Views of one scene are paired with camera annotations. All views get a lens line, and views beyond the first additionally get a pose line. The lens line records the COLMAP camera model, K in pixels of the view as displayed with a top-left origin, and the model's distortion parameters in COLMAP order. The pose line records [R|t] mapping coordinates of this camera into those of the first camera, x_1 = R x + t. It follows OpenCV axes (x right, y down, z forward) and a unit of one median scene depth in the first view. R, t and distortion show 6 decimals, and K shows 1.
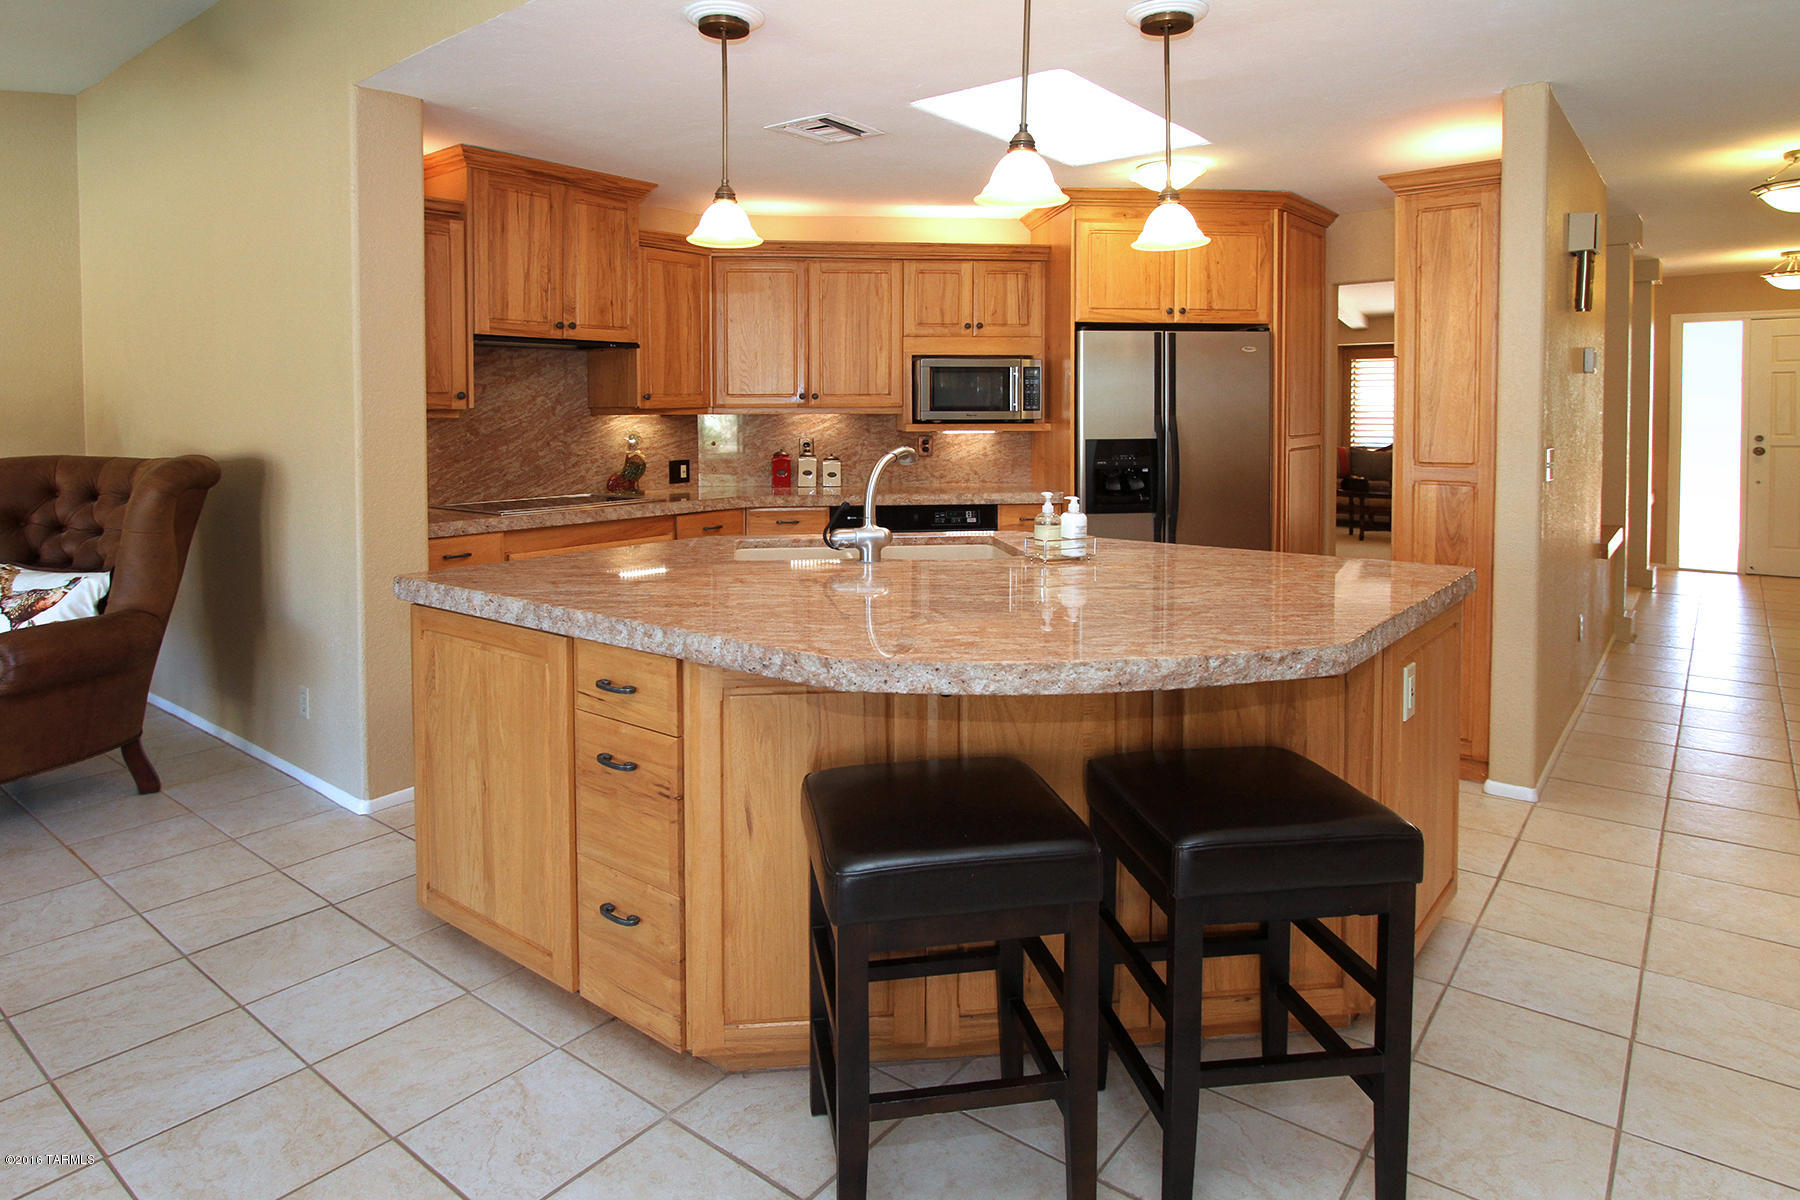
lens RADIAL K [[1051.9, 0, 899.8], [0, 1051.9, 607.8], [0, 0, 1]] dist [-0.060302, 0.036522]
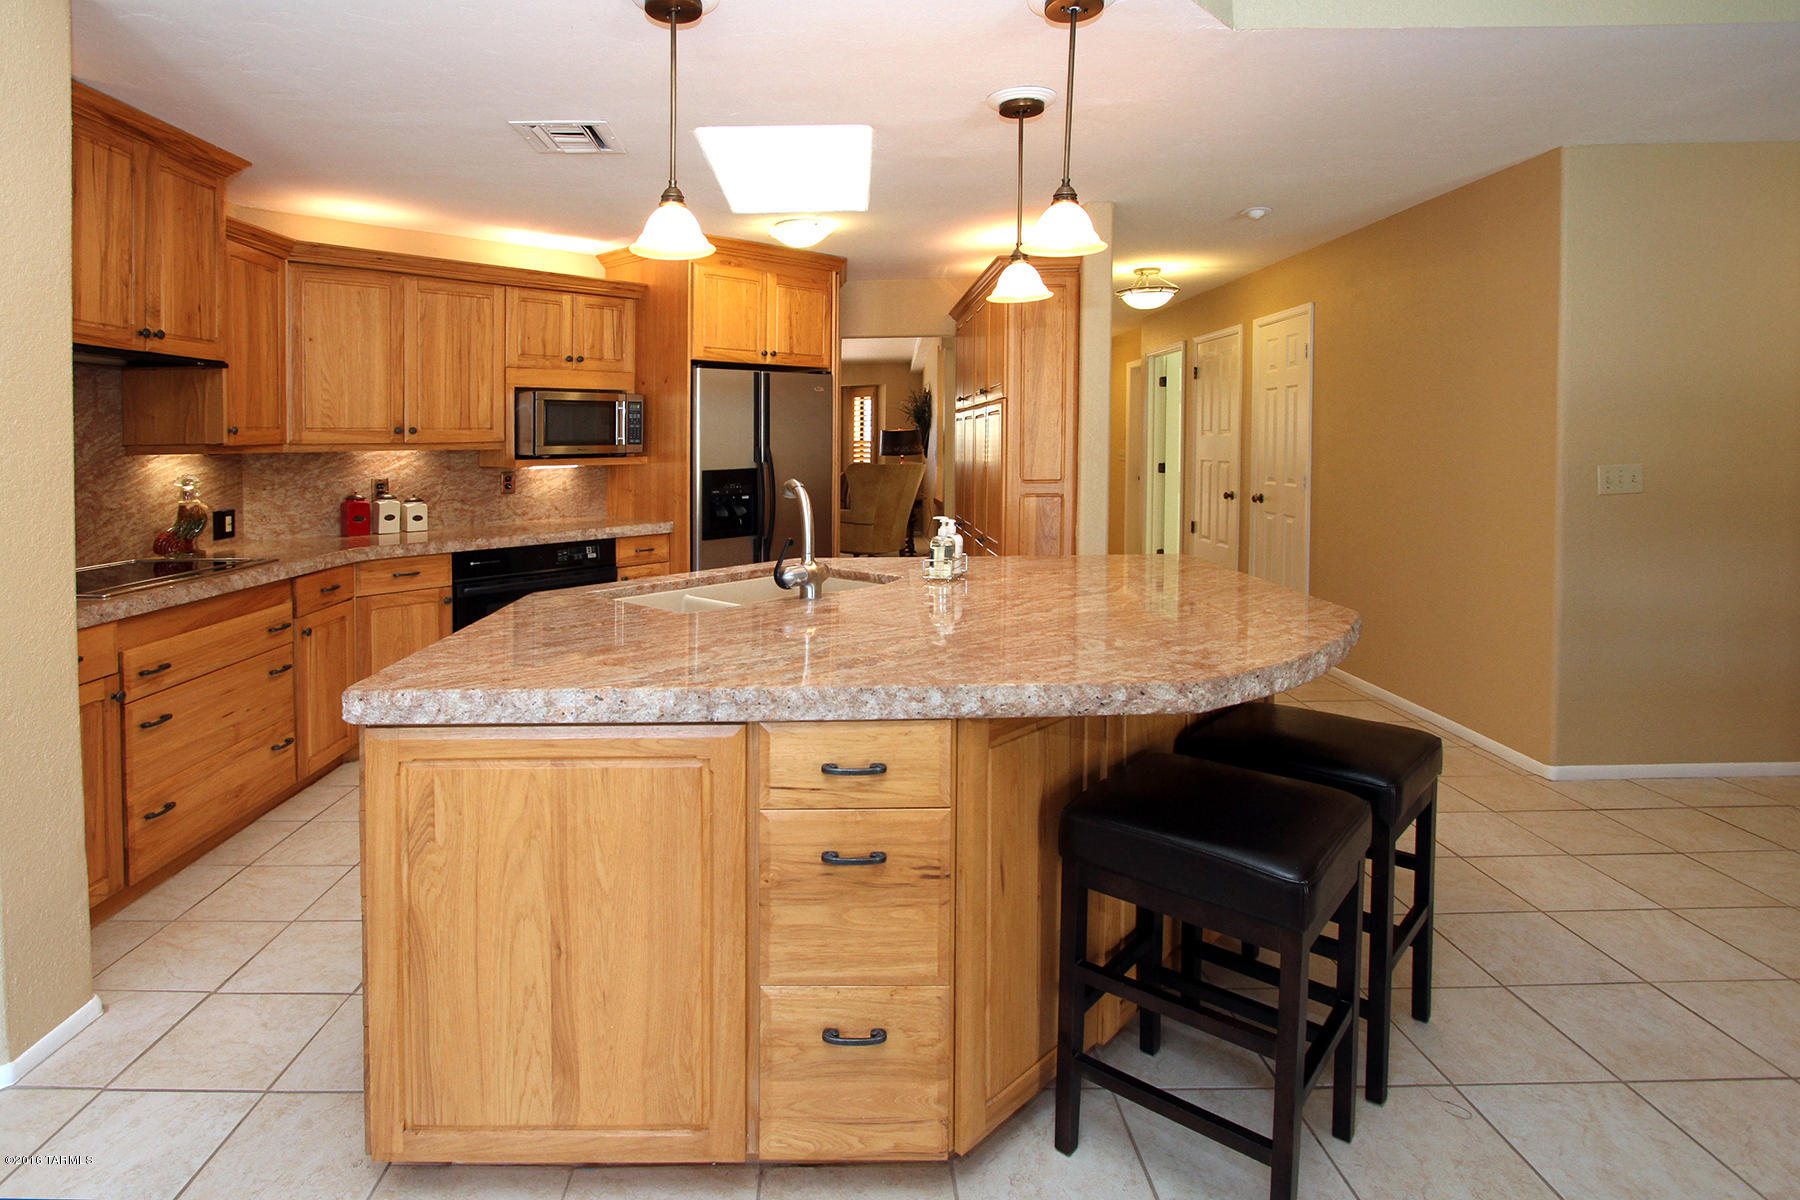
lens RADIAL K [[935.4, 0, 900.0], [0, 935.4, 600.0], [0, 0, 1]] dist [-0.033690, 0.000313]
pose [[0.780430, -0.107805, 0.615879, -0.265085], [0.120536, 0.992487, 0.020986, -0.027109], [-0.613514, 0.057858, 0.787561, 0.143810]]
